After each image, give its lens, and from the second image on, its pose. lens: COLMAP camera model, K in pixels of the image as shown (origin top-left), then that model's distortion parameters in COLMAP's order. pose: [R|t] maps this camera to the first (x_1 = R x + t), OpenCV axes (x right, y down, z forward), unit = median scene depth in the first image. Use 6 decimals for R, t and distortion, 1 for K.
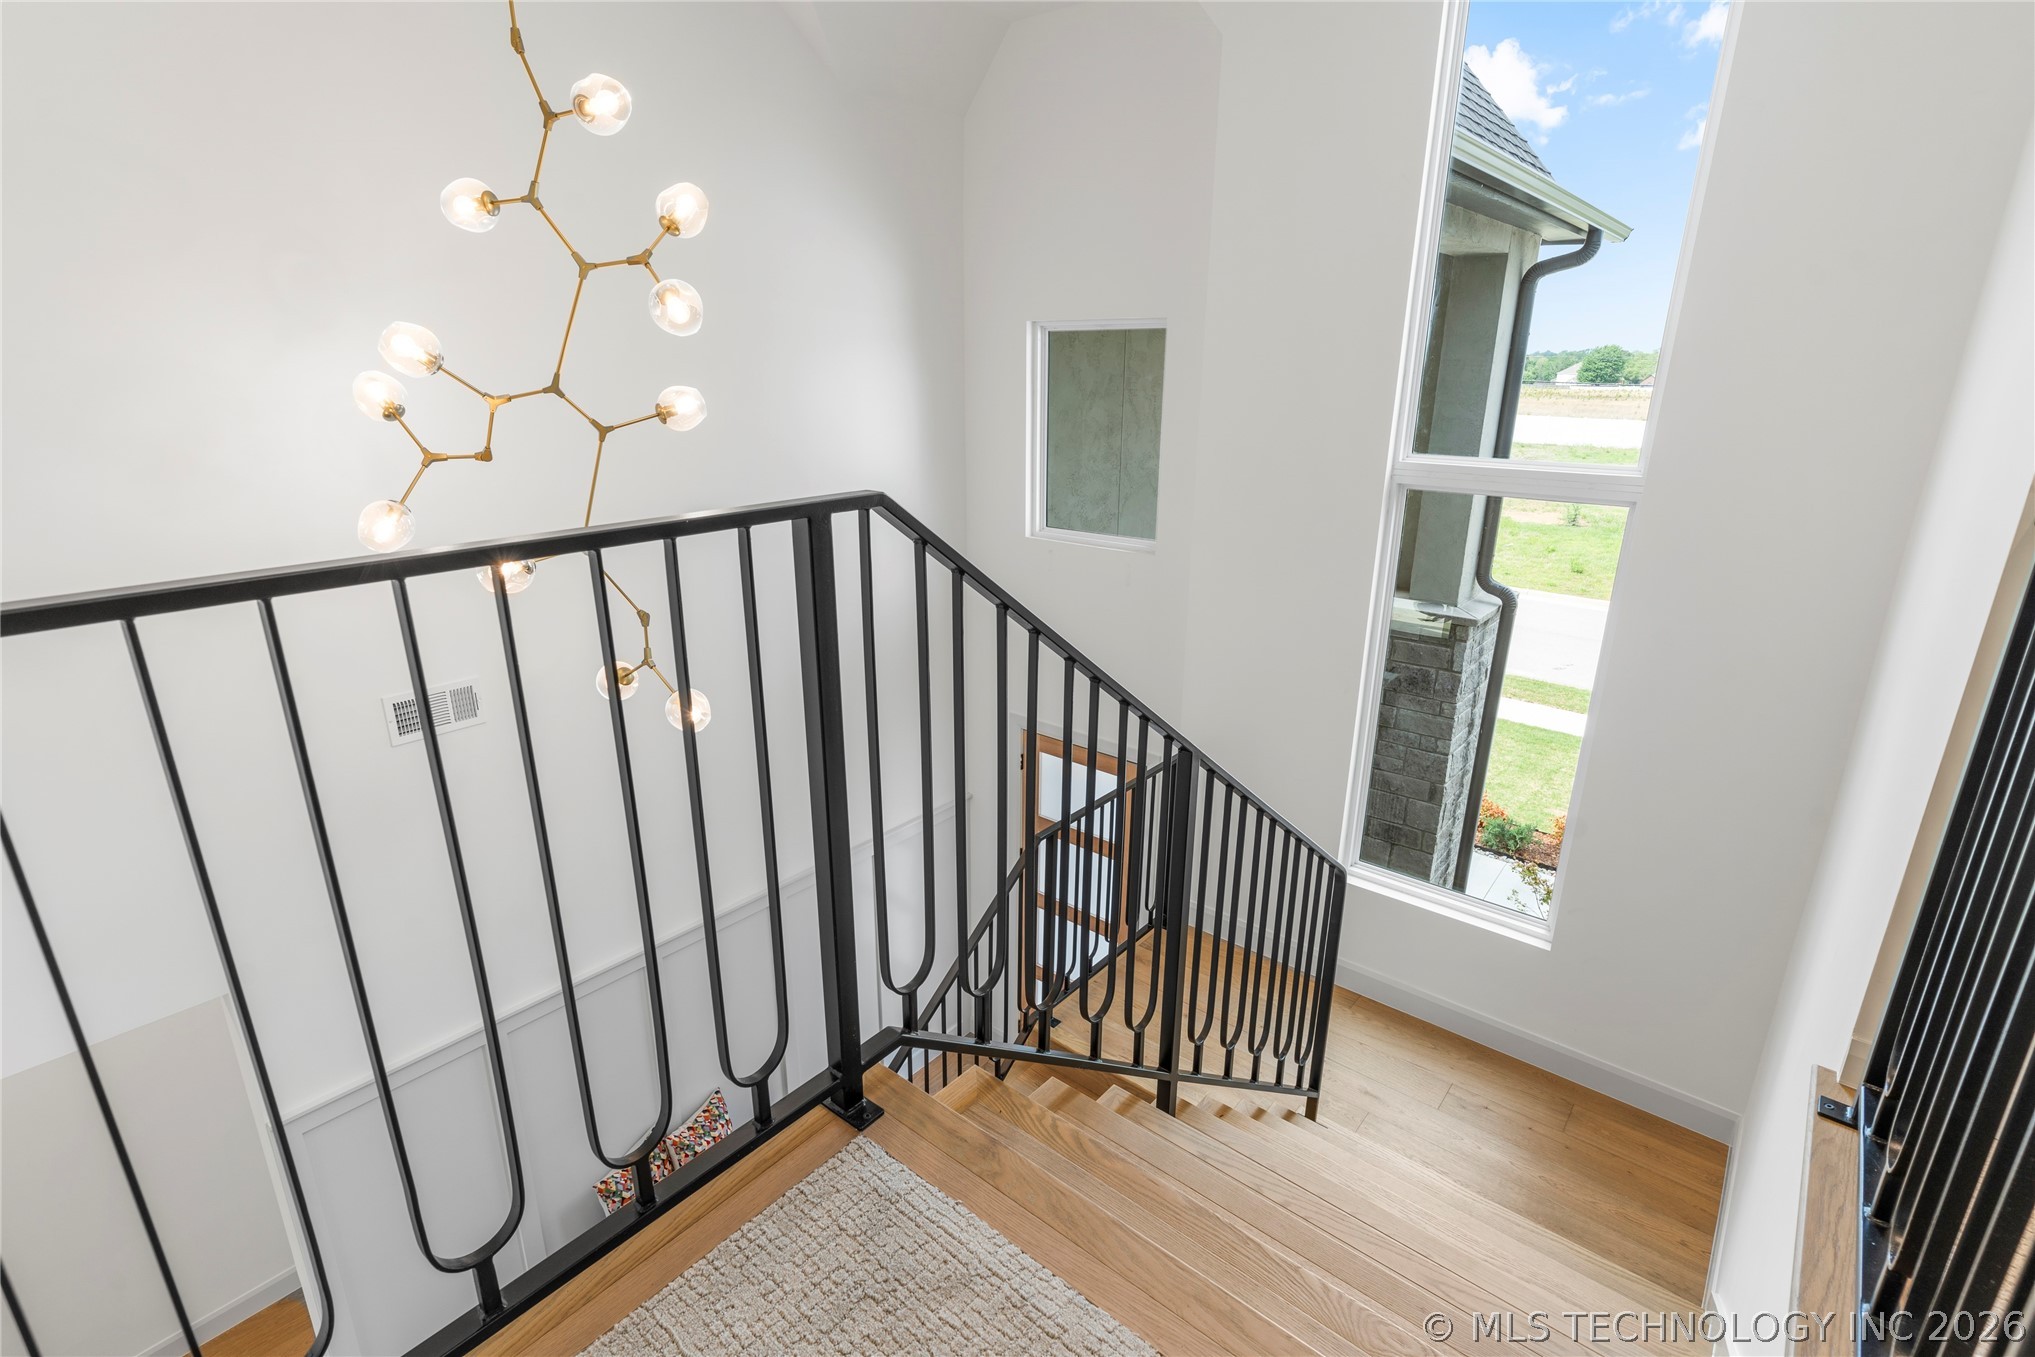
lens RADIAL K [[984.6, 0, 1006.0], [0, 984.6, 683.5], [0, 0, 1]] dist [0.011746, 0.000744]
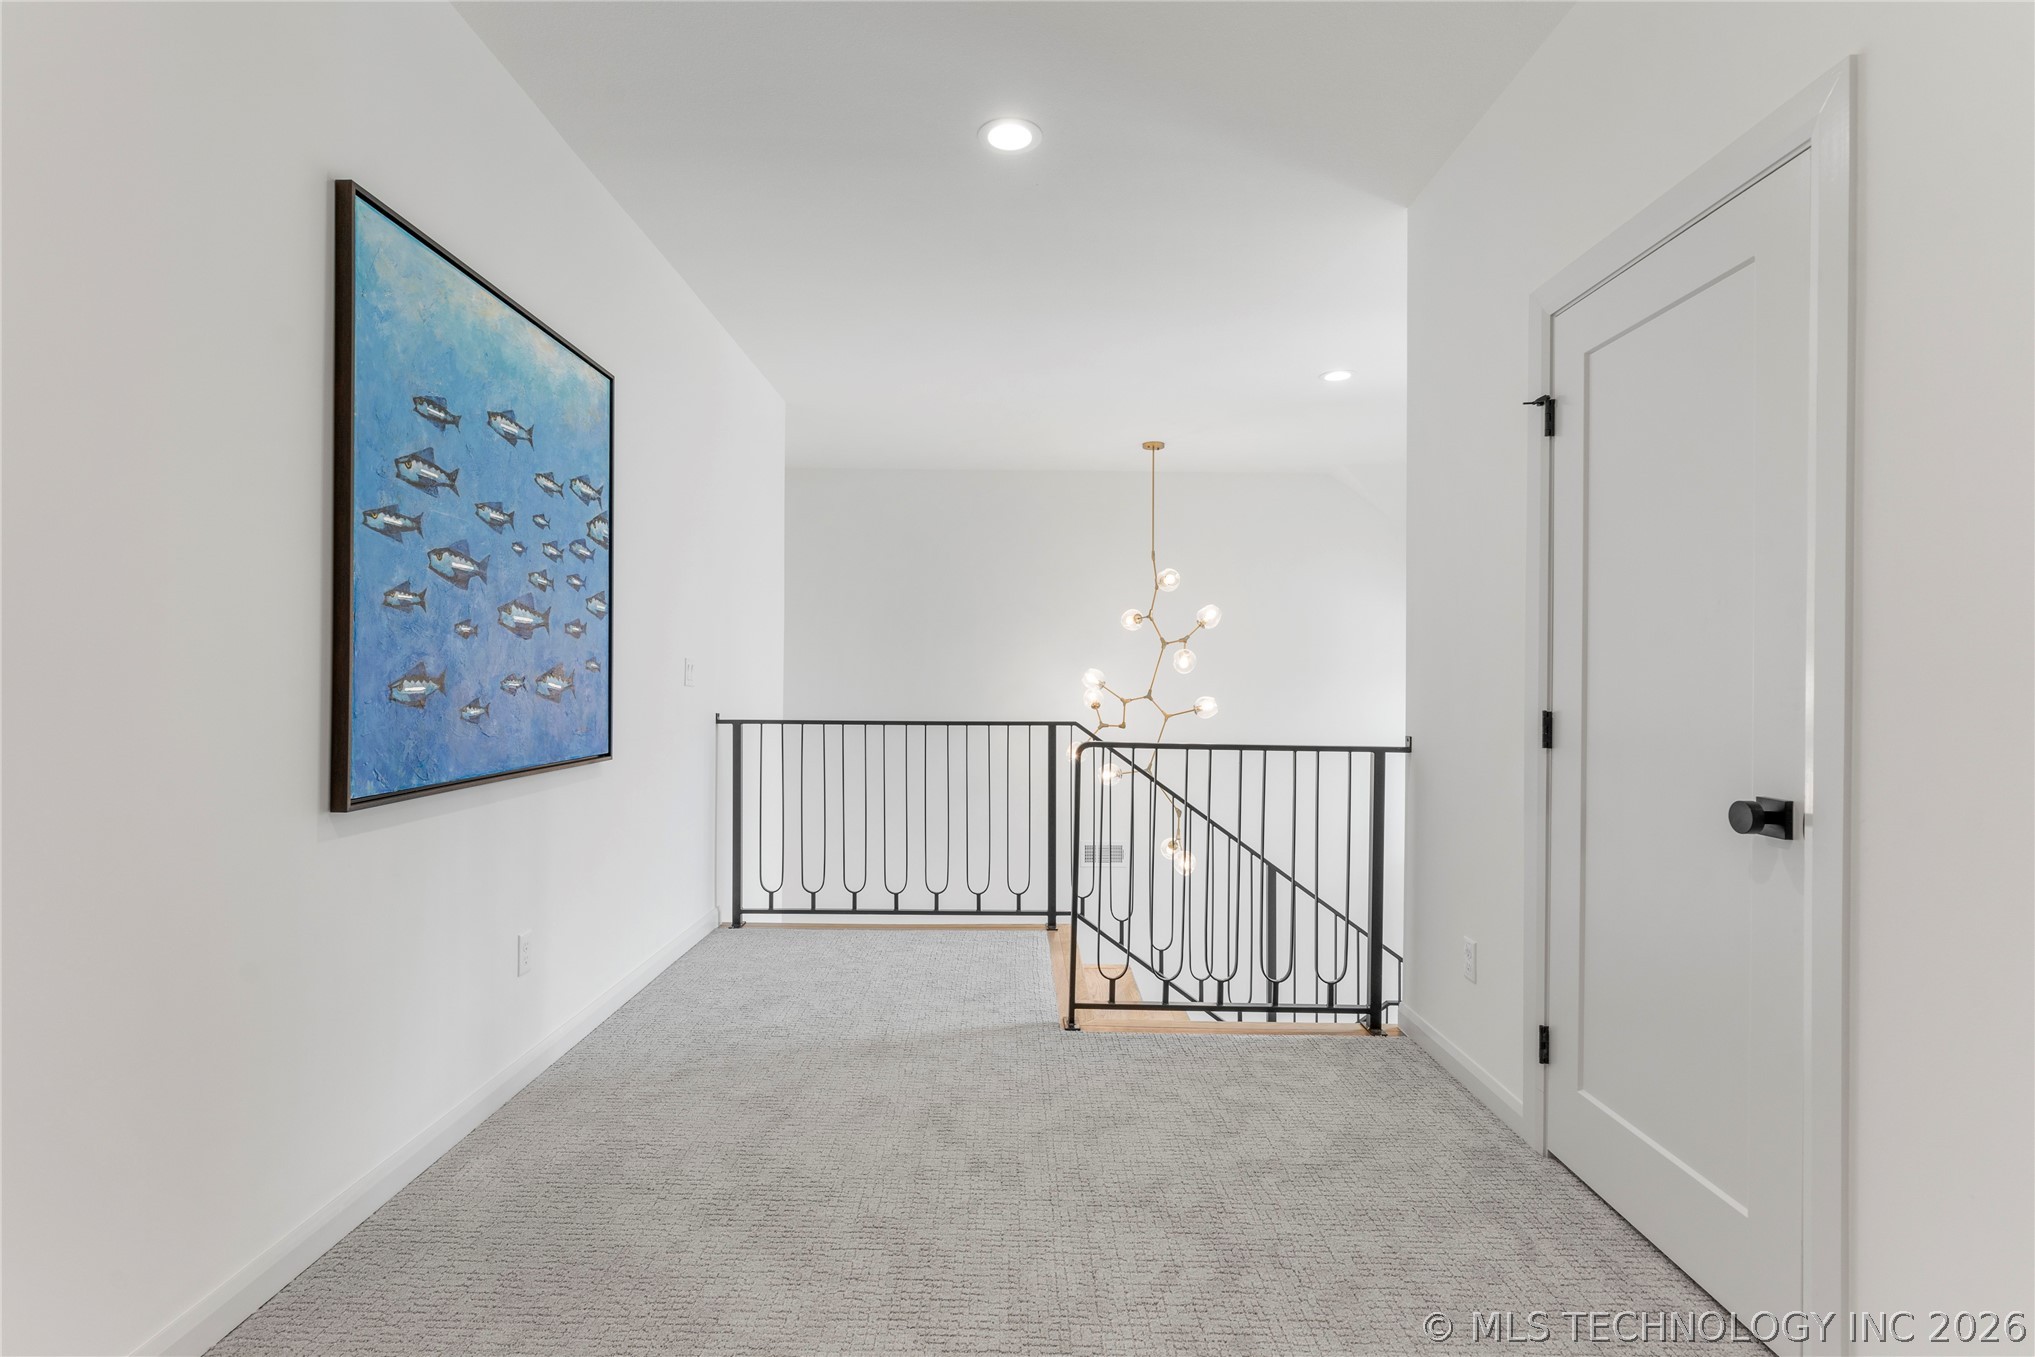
lens RADIAL K [[984.6, 0, 1017.2], [0, 984.6, 683.6], [0, 0, 1]] dist [0.011746, 0.000744]
pose [[0.641698, 0.007656, -0.766919, 1.041348], [-0.250205, 0.947333, -0.199895, 0.179842], [0.724997, 0.320160, 0.609817, -0.537490]]
